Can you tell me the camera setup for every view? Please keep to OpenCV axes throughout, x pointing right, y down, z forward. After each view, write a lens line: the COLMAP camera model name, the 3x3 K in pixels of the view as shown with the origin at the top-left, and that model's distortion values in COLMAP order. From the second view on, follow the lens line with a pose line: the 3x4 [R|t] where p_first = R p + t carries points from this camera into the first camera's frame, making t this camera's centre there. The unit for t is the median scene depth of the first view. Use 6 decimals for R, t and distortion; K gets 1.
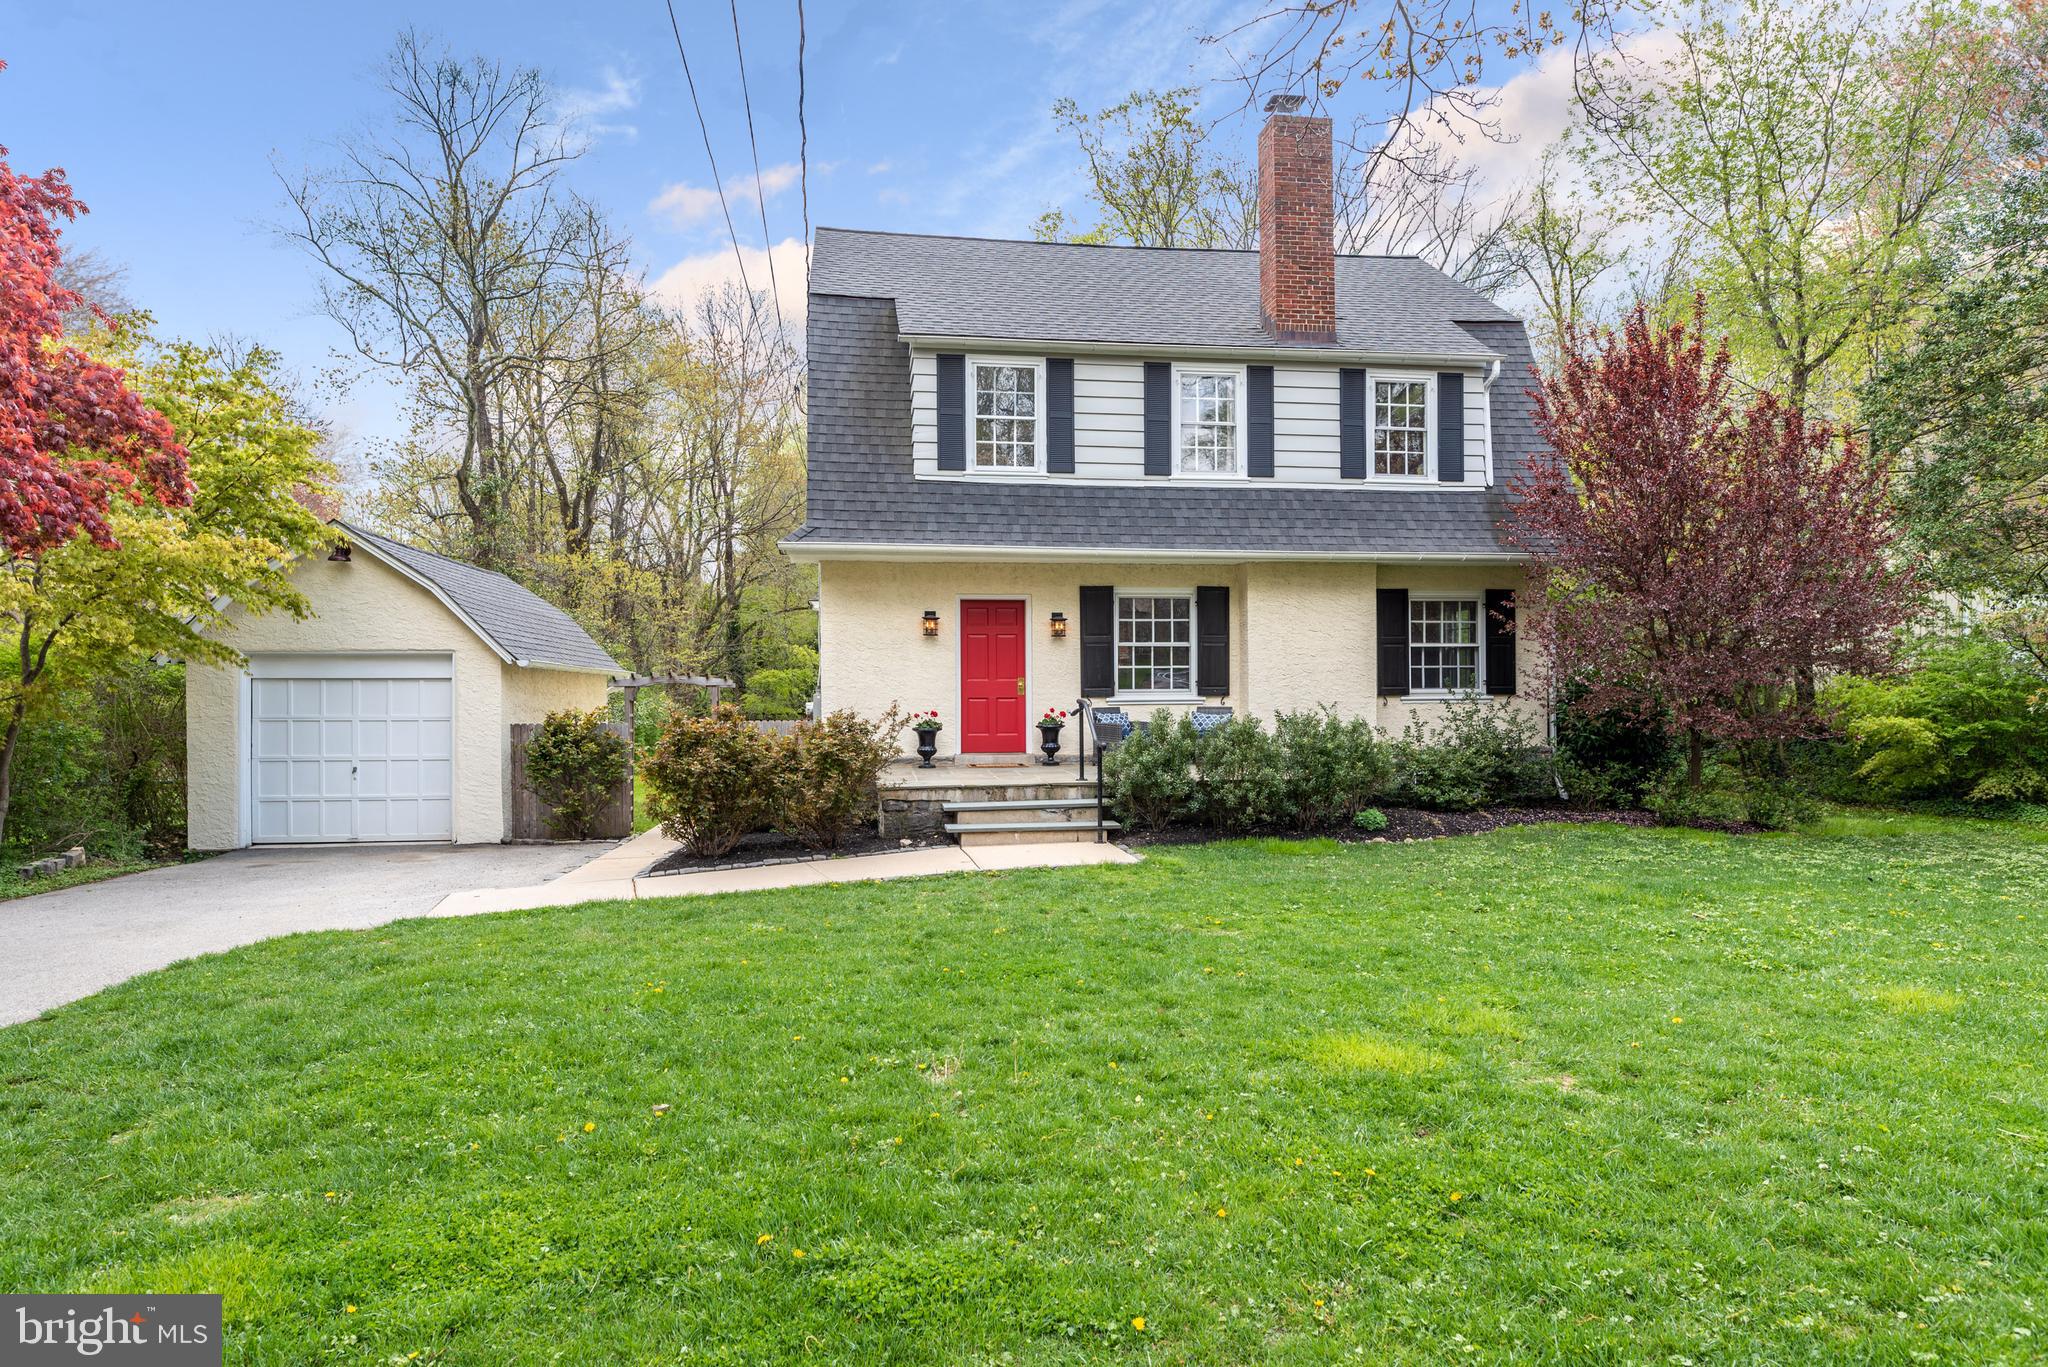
lens RADIAL K [[1185.3, 0, 1025.5], [0, 1185.3, 687.5], [0, 0, 1]] dist [-0.001512, 0.000510]
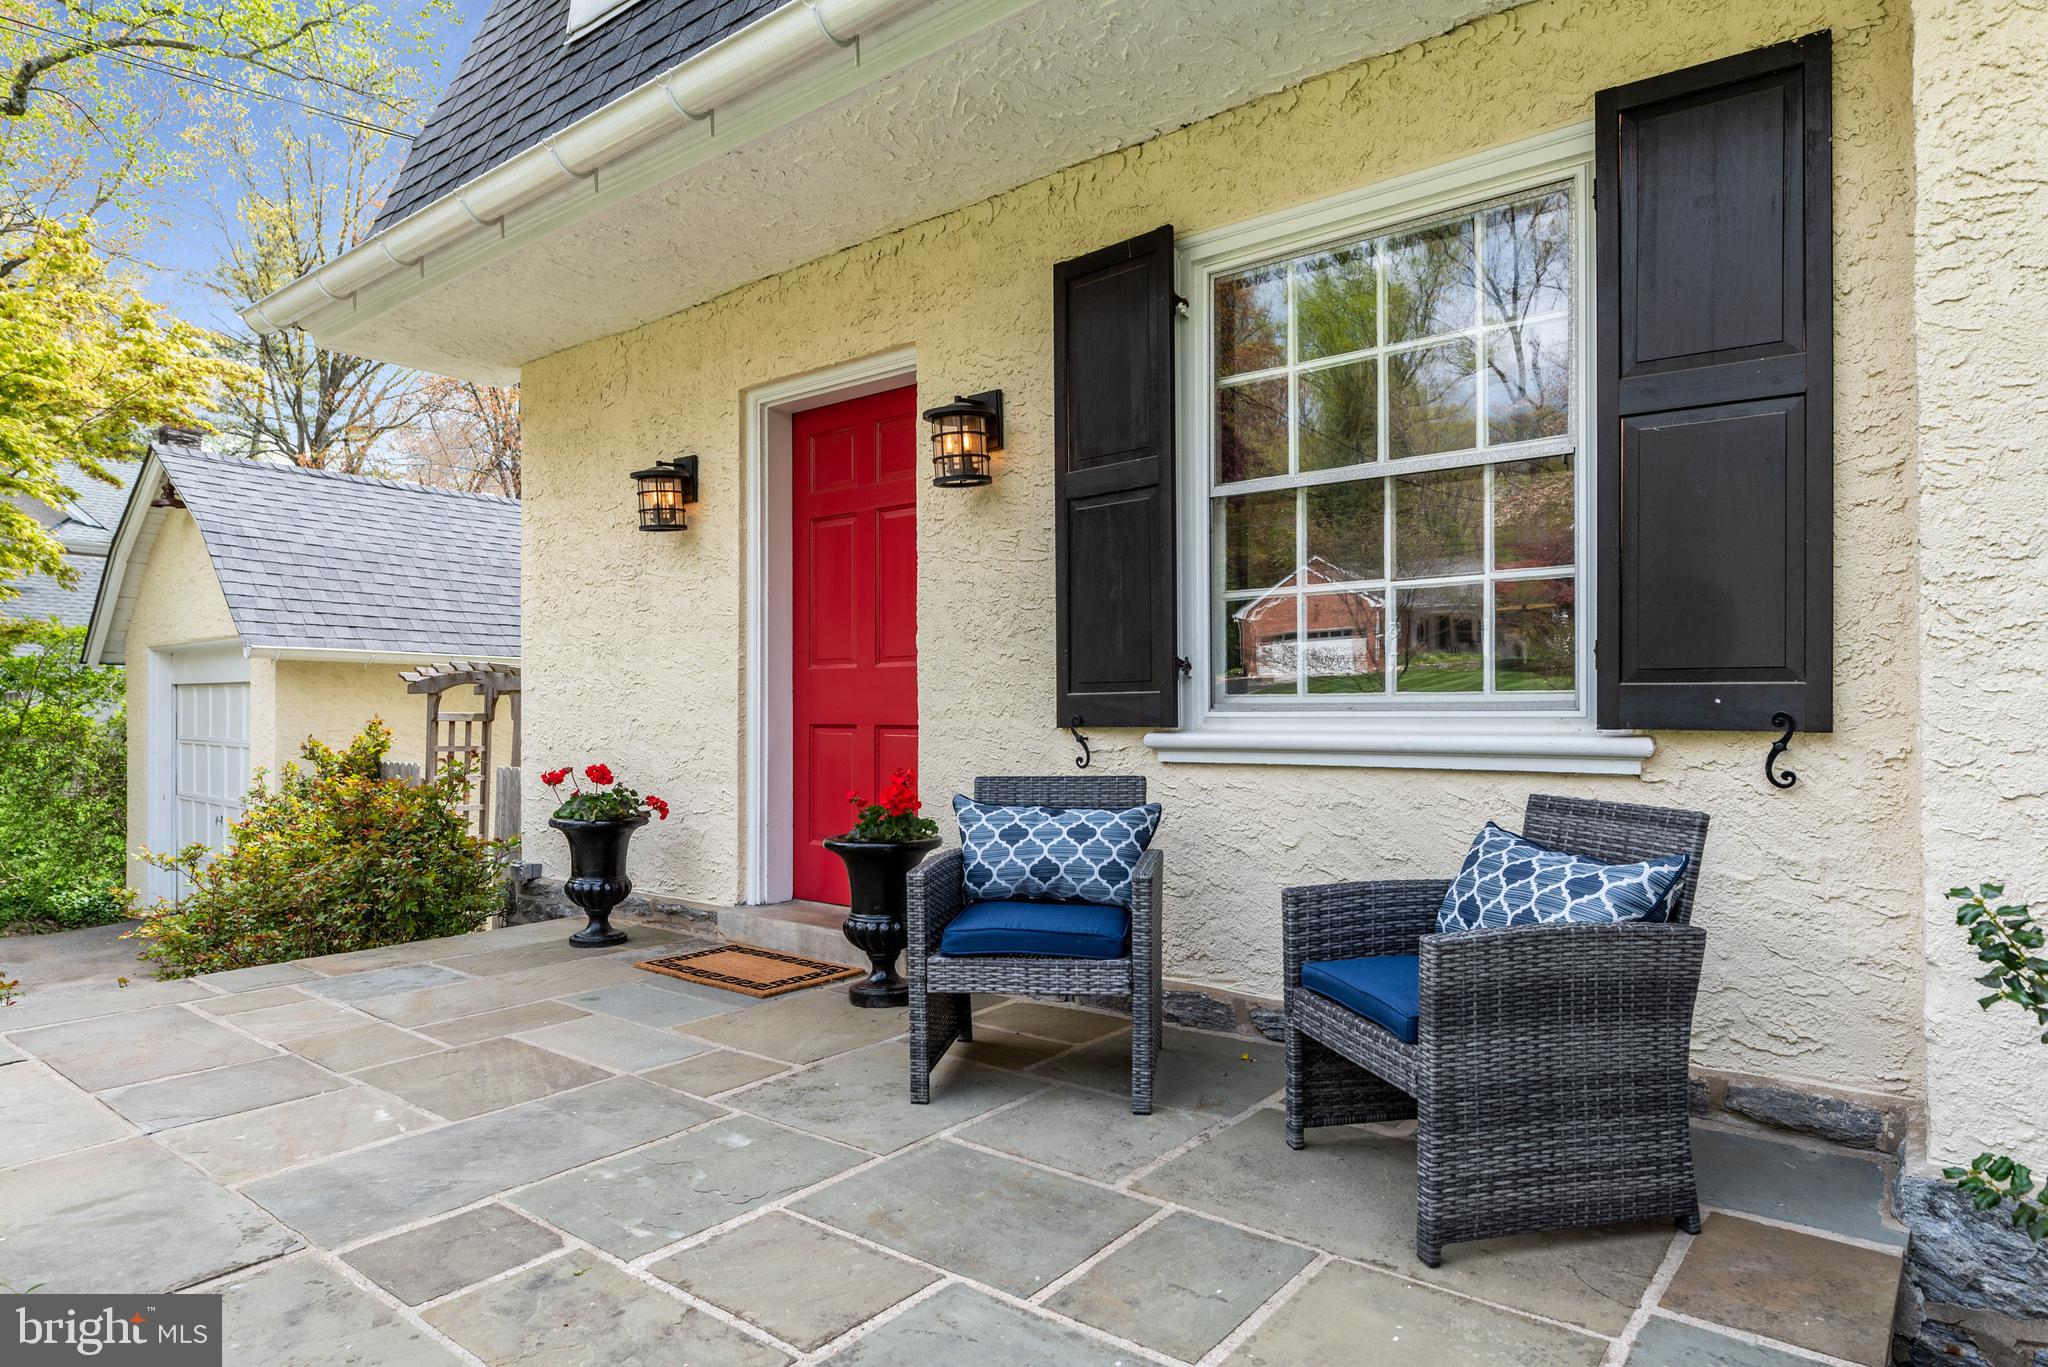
lens RADIAL K [[1185.3, 0, 1020.5], [0, 1185.3, 687.6], [0, 0, 1]] dist [-0.001512, 0.000510]
pose [[0.692976, -0.007856, -0.720918, 0.212160], [-0.001696, 0.999920, -0.012527, 0.002862], [0.720959, 0.009904, 0.692907, 0.829494]]
